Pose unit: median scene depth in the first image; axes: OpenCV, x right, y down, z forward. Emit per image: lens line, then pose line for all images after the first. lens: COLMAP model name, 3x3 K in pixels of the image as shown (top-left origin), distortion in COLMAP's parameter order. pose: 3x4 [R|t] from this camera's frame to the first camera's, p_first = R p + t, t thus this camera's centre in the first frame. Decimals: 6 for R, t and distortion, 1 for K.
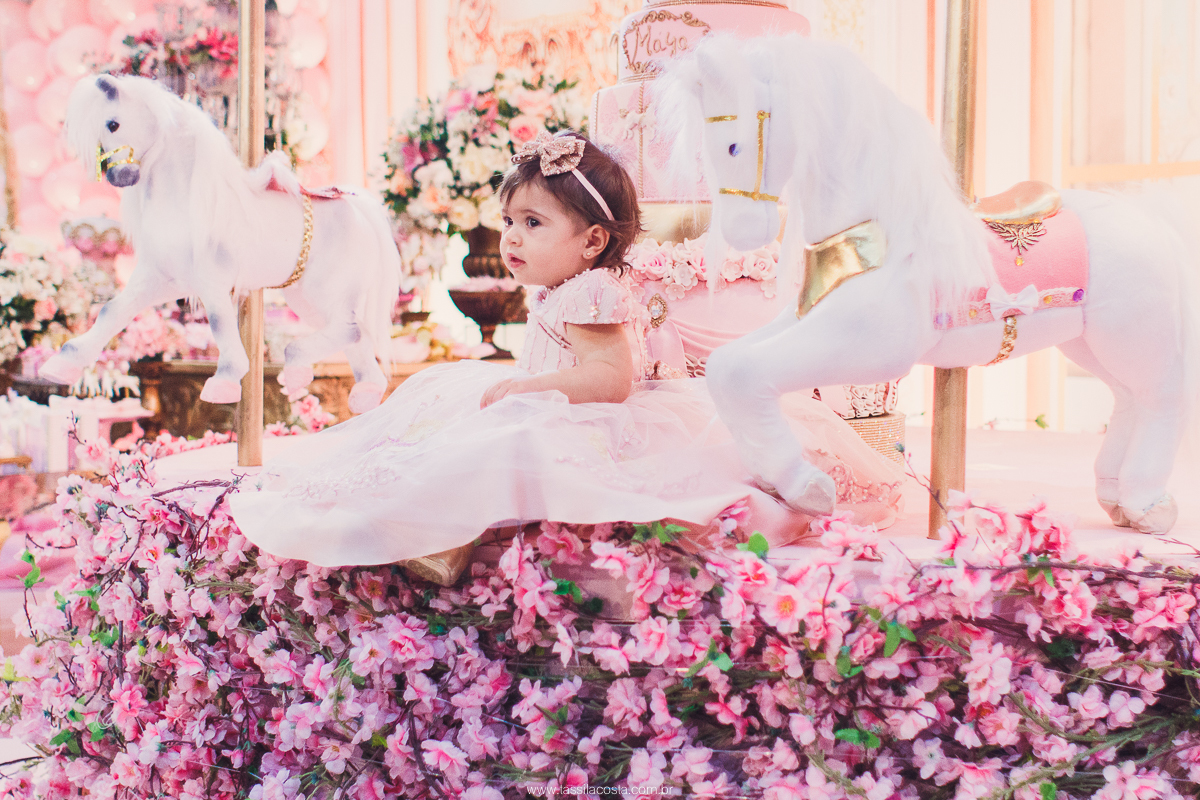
lens RADIAL K [[1743.6, 0, 600.0], [0, 1743.6, 400.0], [0, 0, 1]] dist [0.000712, -0.075727]
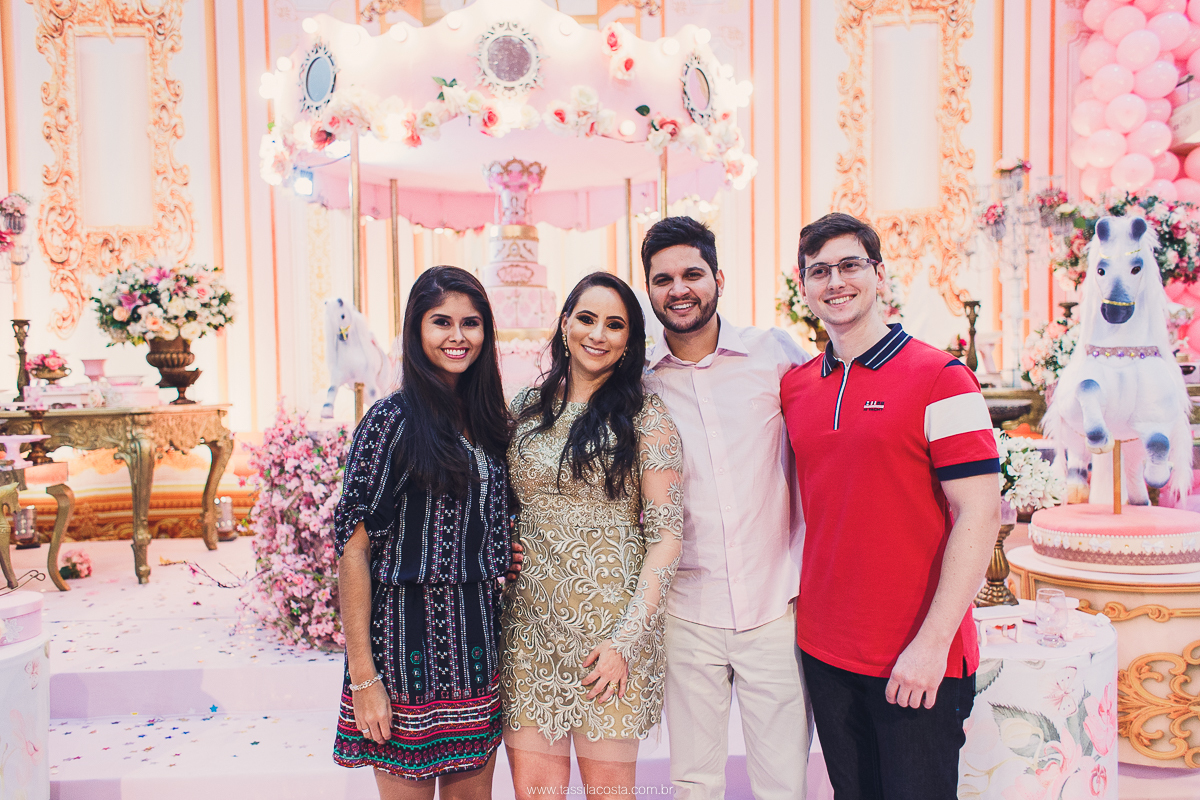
lens RADIAL K [[969.3, 0, 600.0], [0, 969.3, 400.0], [0, 0, 1]] dist [0.039020, -0.015641]
pose [[0.710623, -0.034606, 0.702722, -0.510186], [0.062835, 0.997920, -0.014399, 0.017862], [-0.700762, 0.054388, 0.711319, -0.126012]]
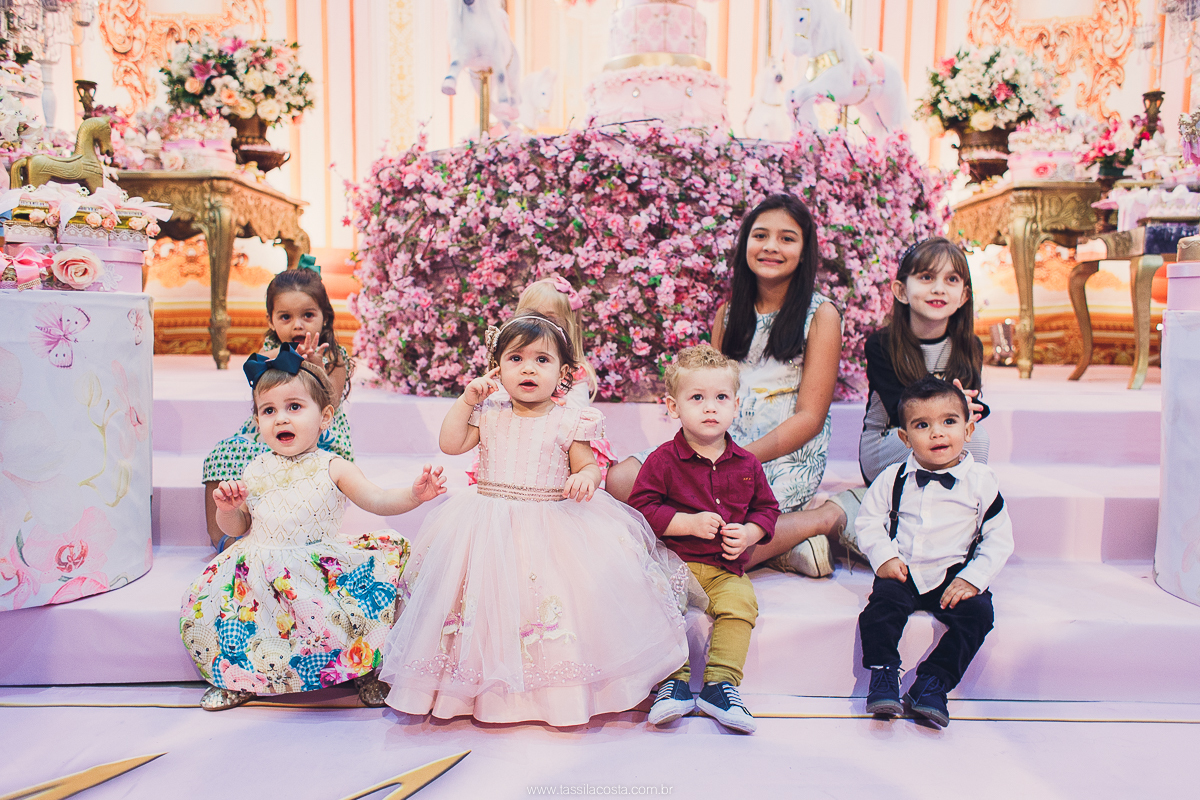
lens RADIAL K [[960.3, 0, 600.0], [0, 960.3, 400.0], [0, 0, 1]] dist [0.026976, -0.012258]
pose [[0.731334, -0.057498, 0.679592, -0.501206], [0.029376, 0.998171, 0.052839, 0.150308], [-0.681387, -0.018679, 0.731685, 0.020962]]
